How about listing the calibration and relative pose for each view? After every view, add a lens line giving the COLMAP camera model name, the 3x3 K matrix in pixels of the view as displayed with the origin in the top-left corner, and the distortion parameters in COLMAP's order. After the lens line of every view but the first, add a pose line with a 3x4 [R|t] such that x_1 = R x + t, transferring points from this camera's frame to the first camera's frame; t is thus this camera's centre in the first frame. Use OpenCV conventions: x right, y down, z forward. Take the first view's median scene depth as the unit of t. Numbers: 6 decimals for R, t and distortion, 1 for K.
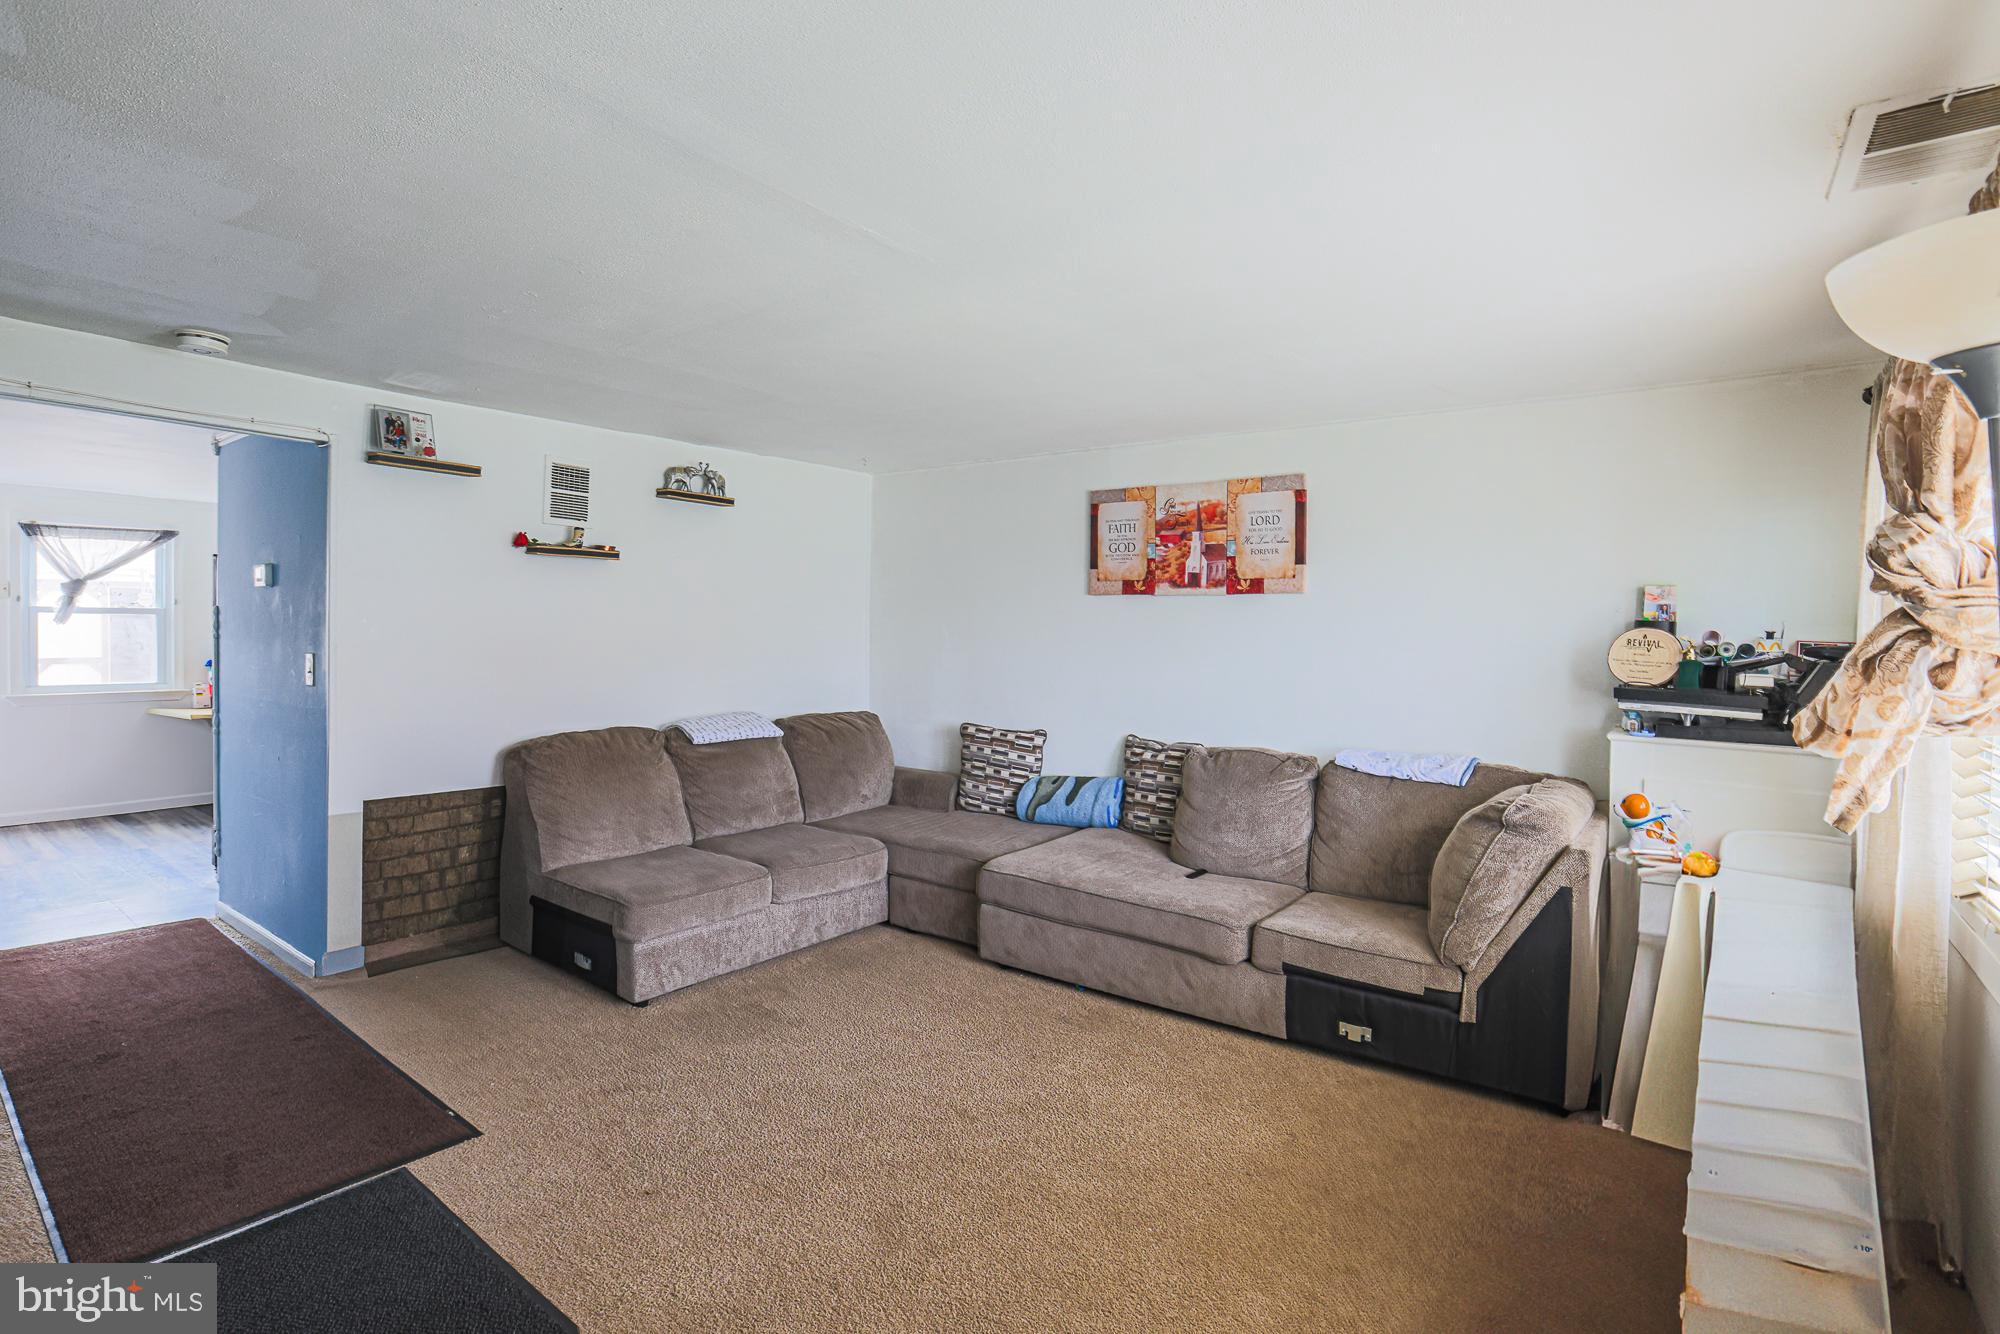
lens RADIAL K [[938.3, 0, 999.4], [0, 938.3, 631.9], [0, 0, 1]] dist [-0.058687, 0.032713]
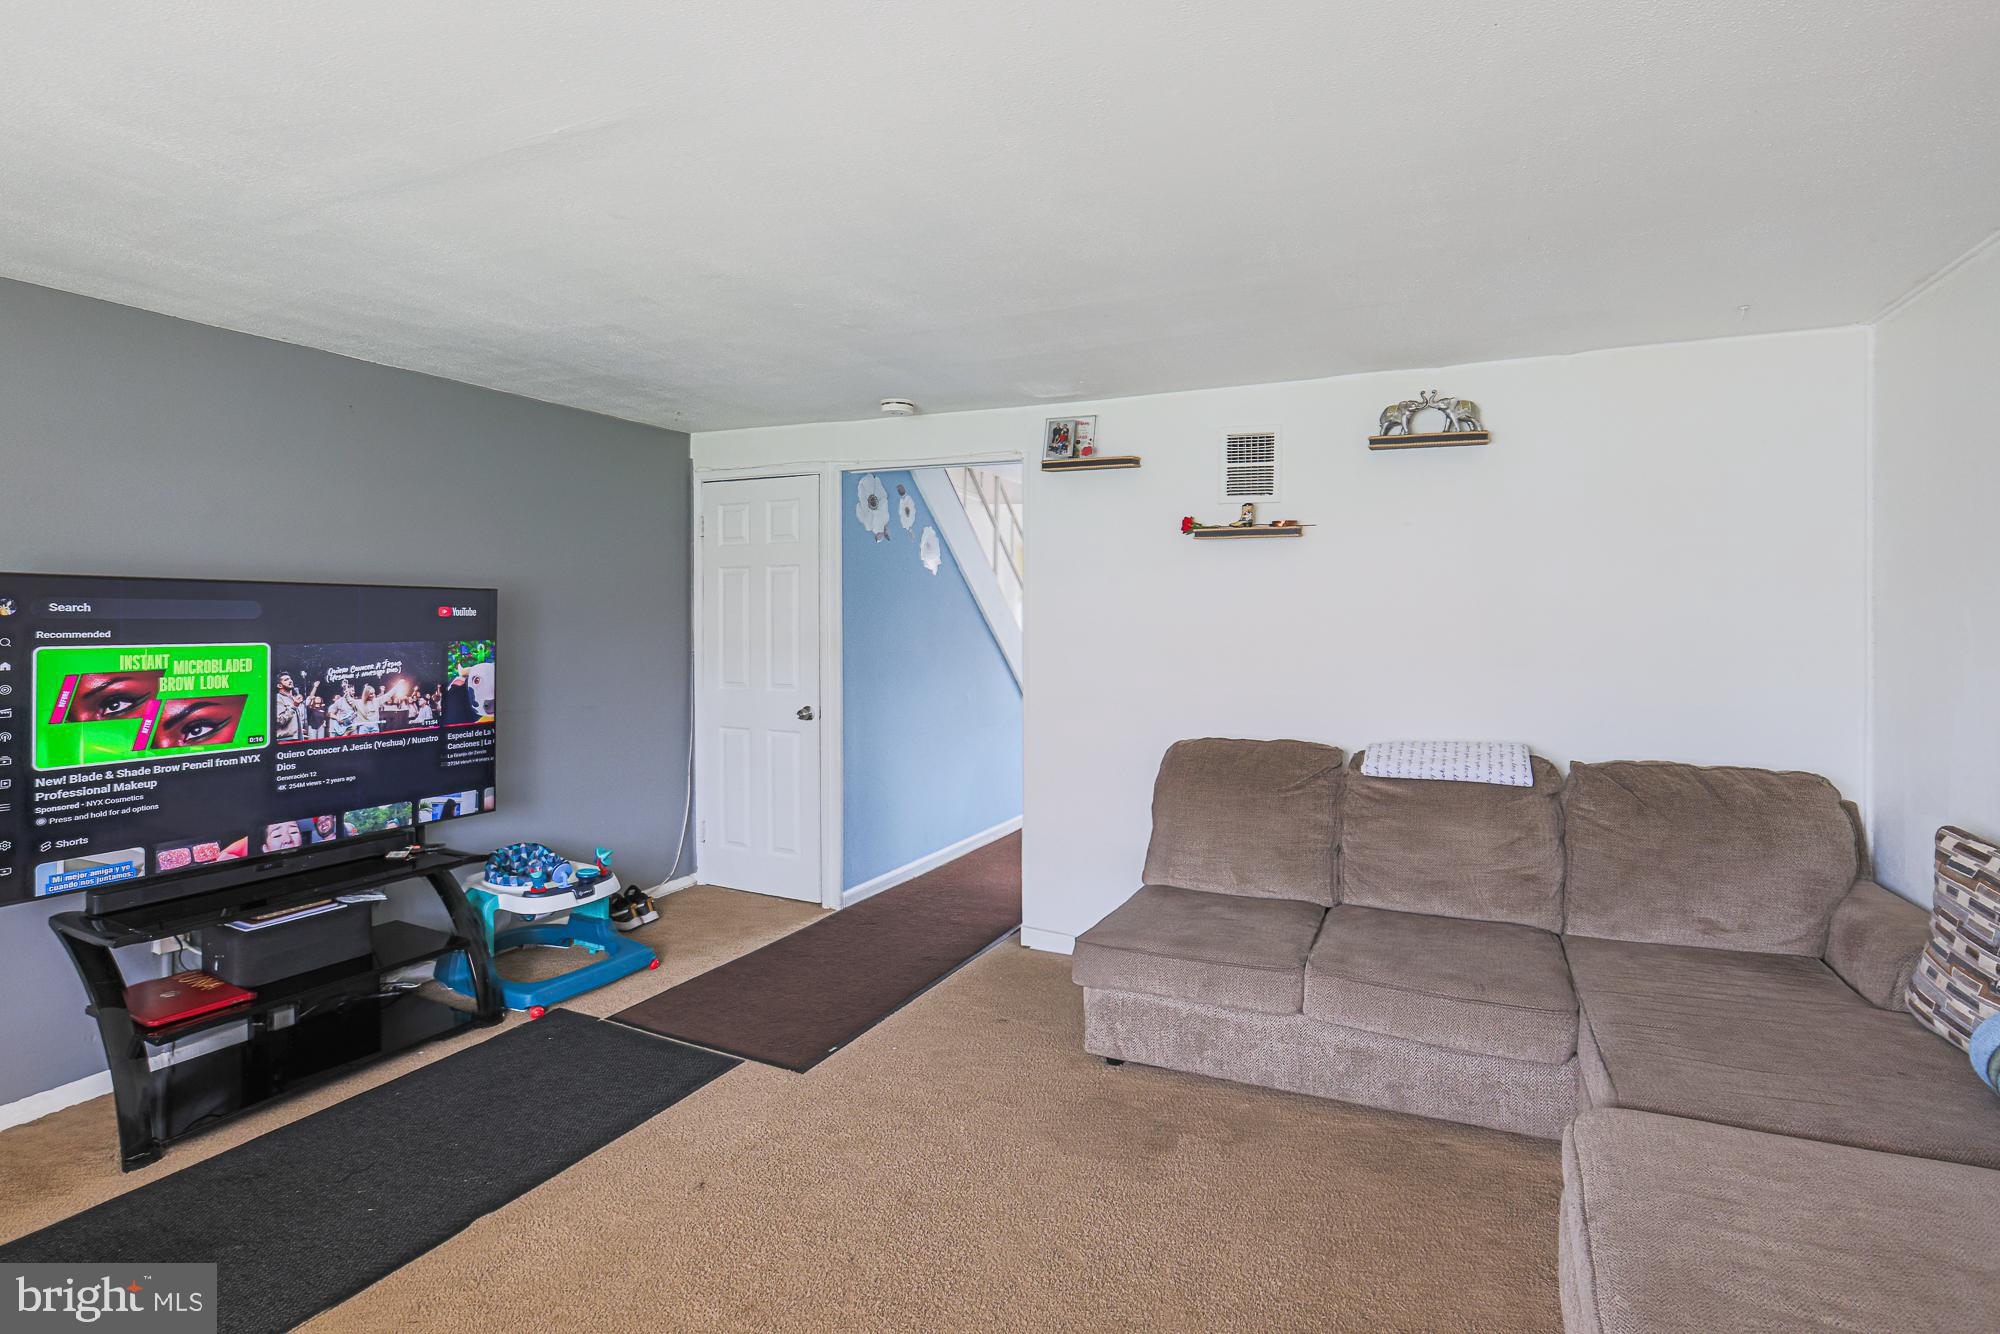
lens RADIAL K [[973.6, 0, 1005.0], [0, 973.6, 613.8], [0, 0, 1]] dist [-0.041159, 0.012669]
pose [[0.235702, -0.009138, -0.971782, 0.377029], [-0.001150, 0.999952, -0.009682, -0.000410], [0.971825, 0.003399, 0.235680, 0.570433]]
